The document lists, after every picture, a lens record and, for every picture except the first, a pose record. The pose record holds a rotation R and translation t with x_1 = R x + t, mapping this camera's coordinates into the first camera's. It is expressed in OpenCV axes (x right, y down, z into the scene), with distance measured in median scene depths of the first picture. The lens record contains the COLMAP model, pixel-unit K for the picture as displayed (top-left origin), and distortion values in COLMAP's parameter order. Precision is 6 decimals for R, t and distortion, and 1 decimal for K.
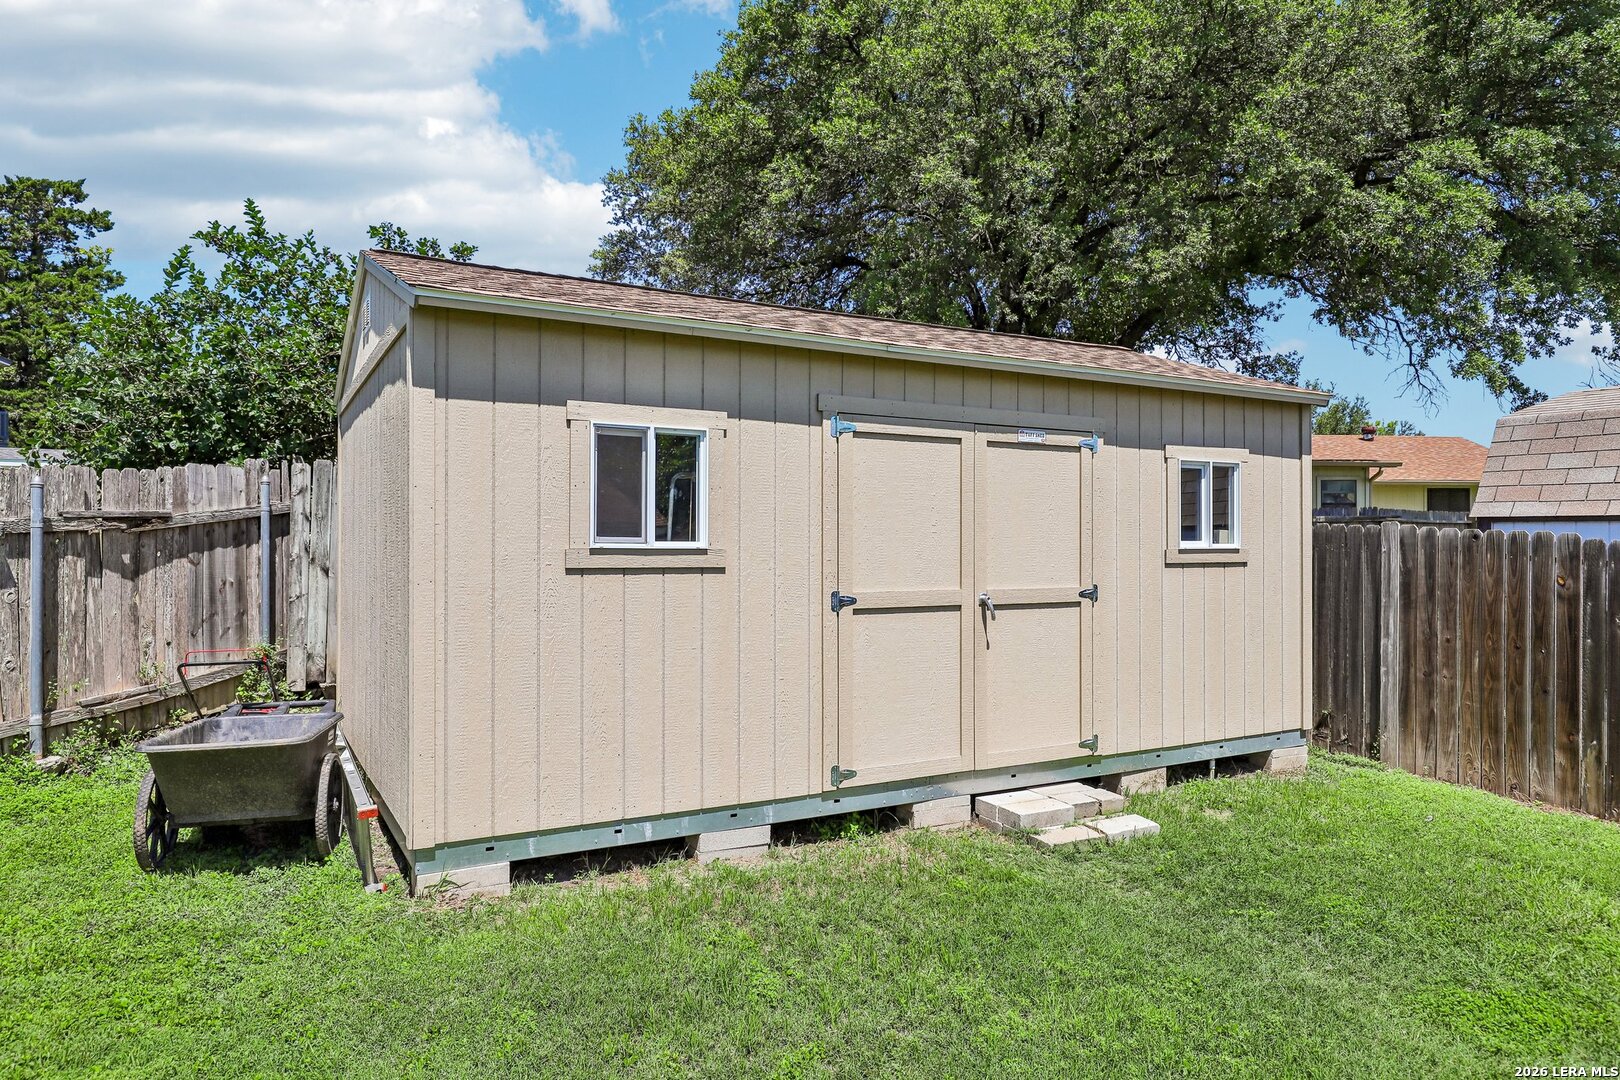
lens RADIAL K [[1026.0, 0, 810.0], [0, 1026.0, 540.0], [0, 0, 1]] dist [0.003845, 0.002591]
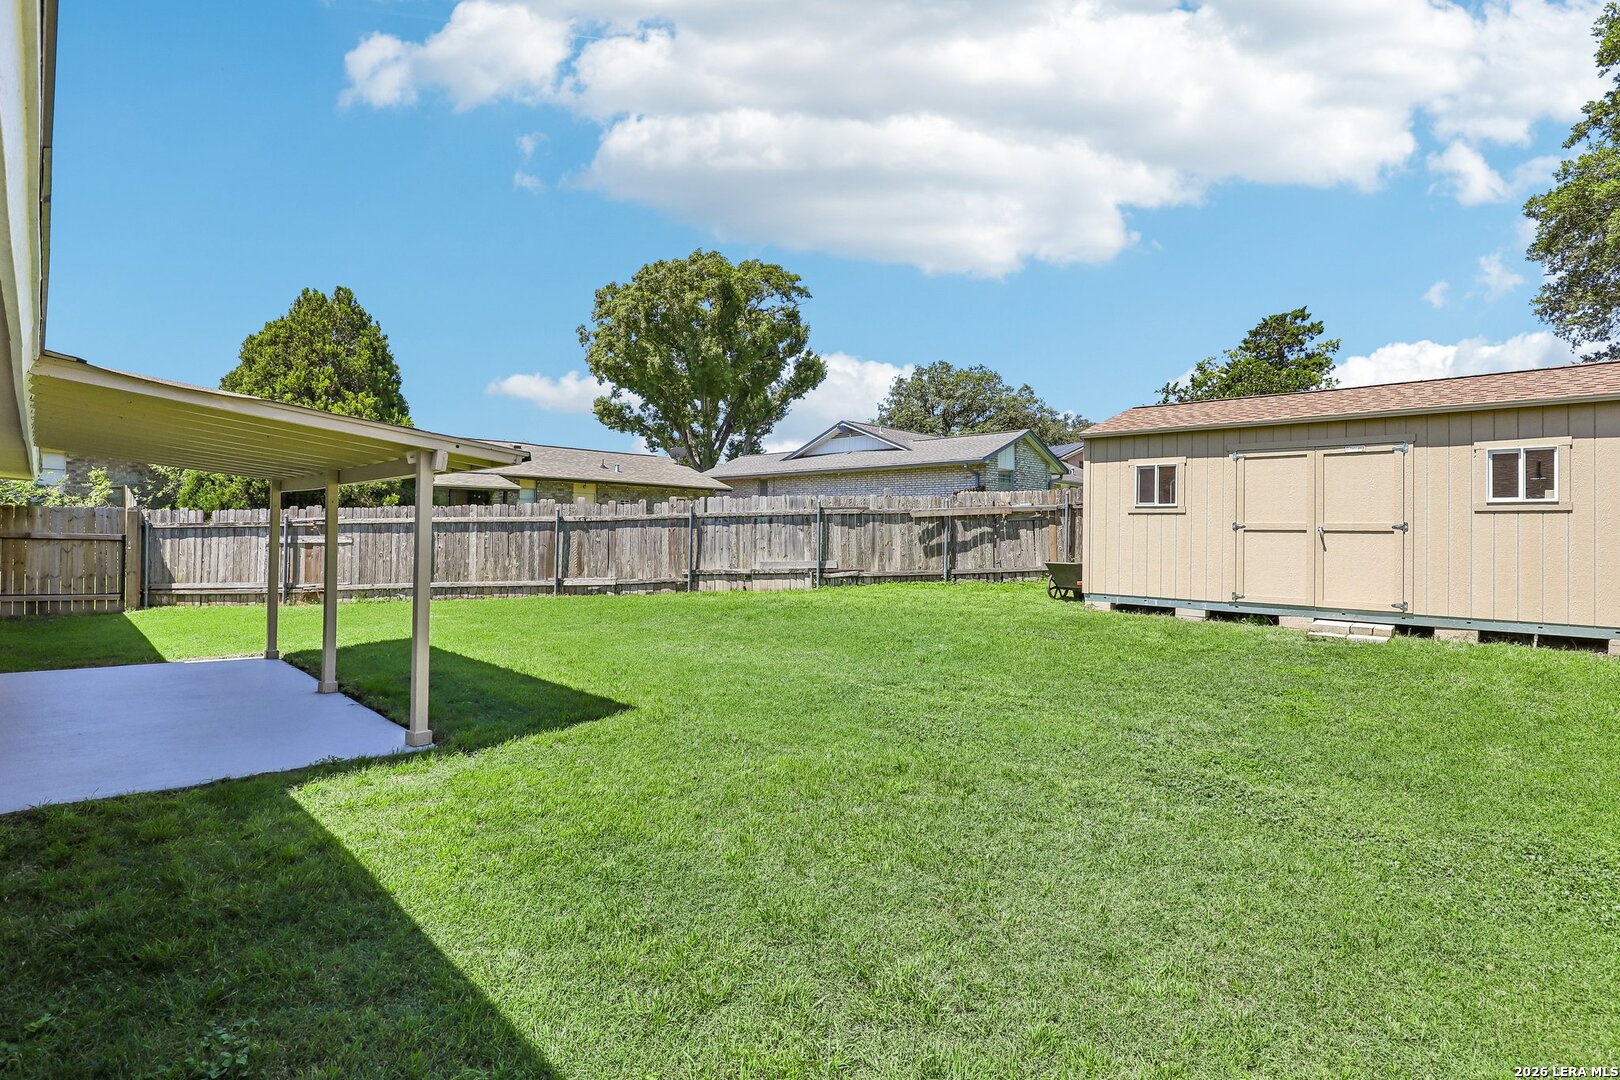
lens RADIAL K [[828.3, 0, 823.3], [0, 828.3, 528.7], [0, 0, 1]] dist [-0.022355, 0.001085]
pose [[0.292054, -0.004438, -0.956392, 1.395000], [-0.008573, 0.999937, -0.007258, 0.074679], [0.956363, 0.010319, 0.291997, -0.461772]]
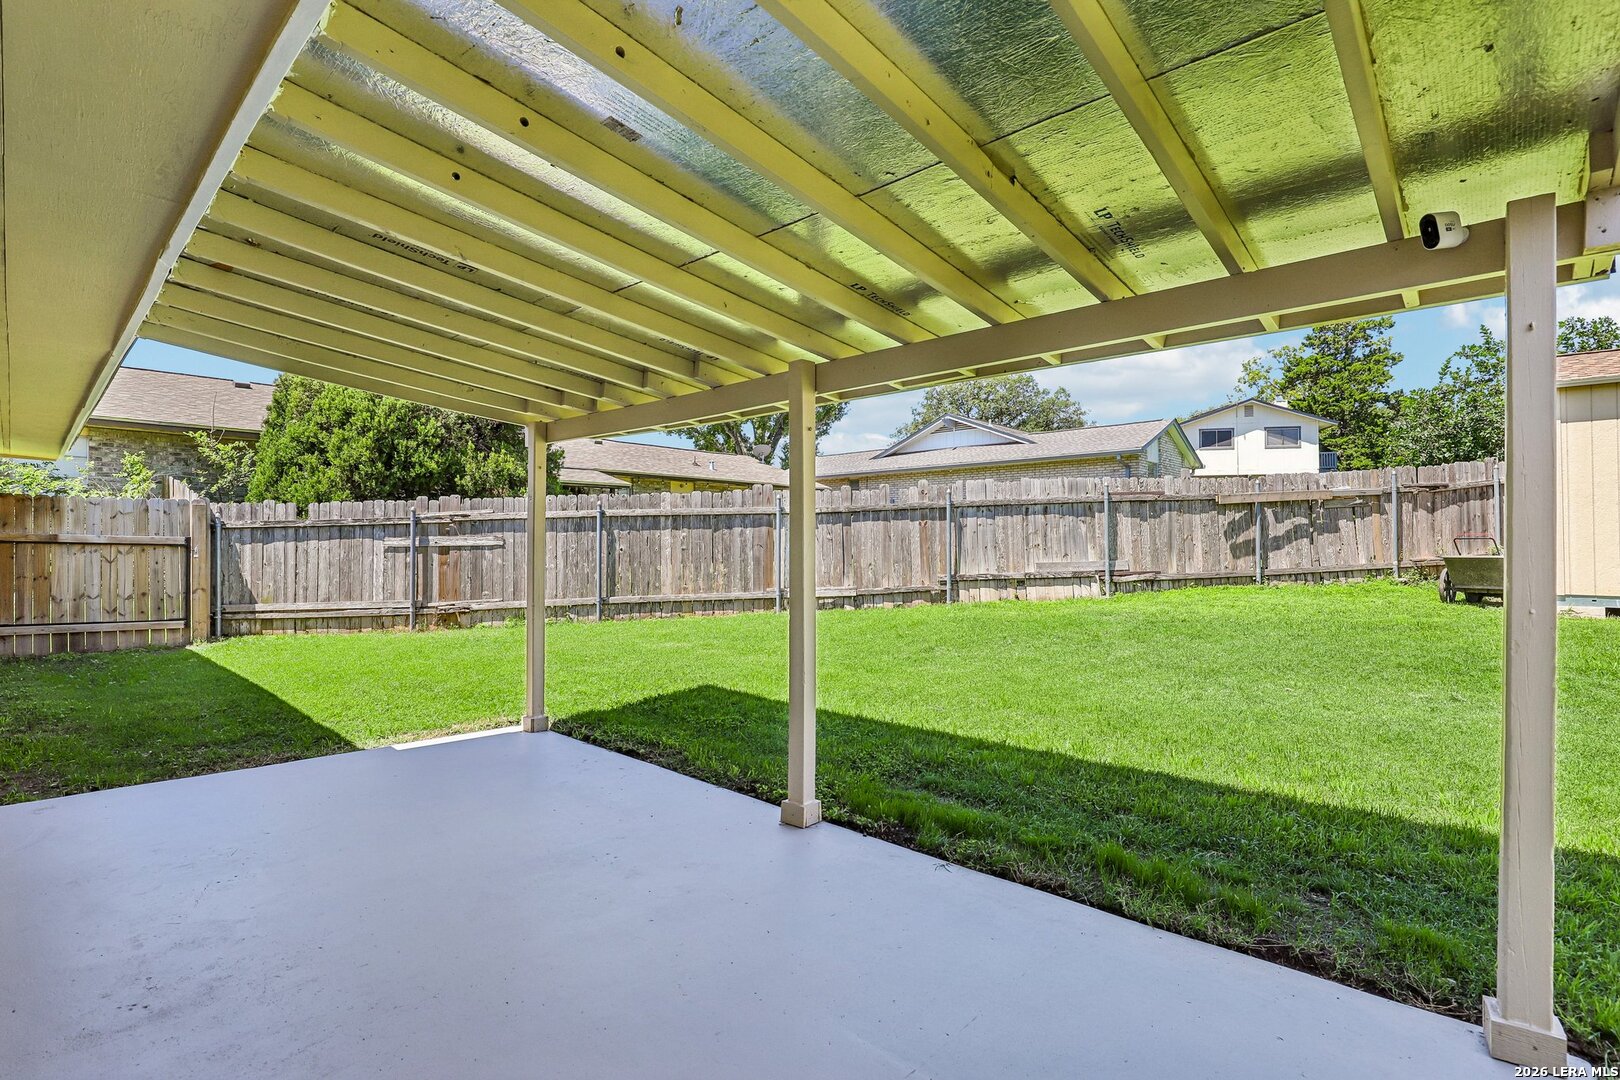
lens RADIAL K [[785.0, 0, 810.0], [0, 785.0, 540.0], [0, 0, 1]] dist [-0.020258, 0.000160]
pose [[0.331786, -0.010851, -0.943292, 0.568700], [0.005134, 0.999940, -0.009697, 0.116512], [0.943341, -0.001625, 0.331821, -0.977584]]
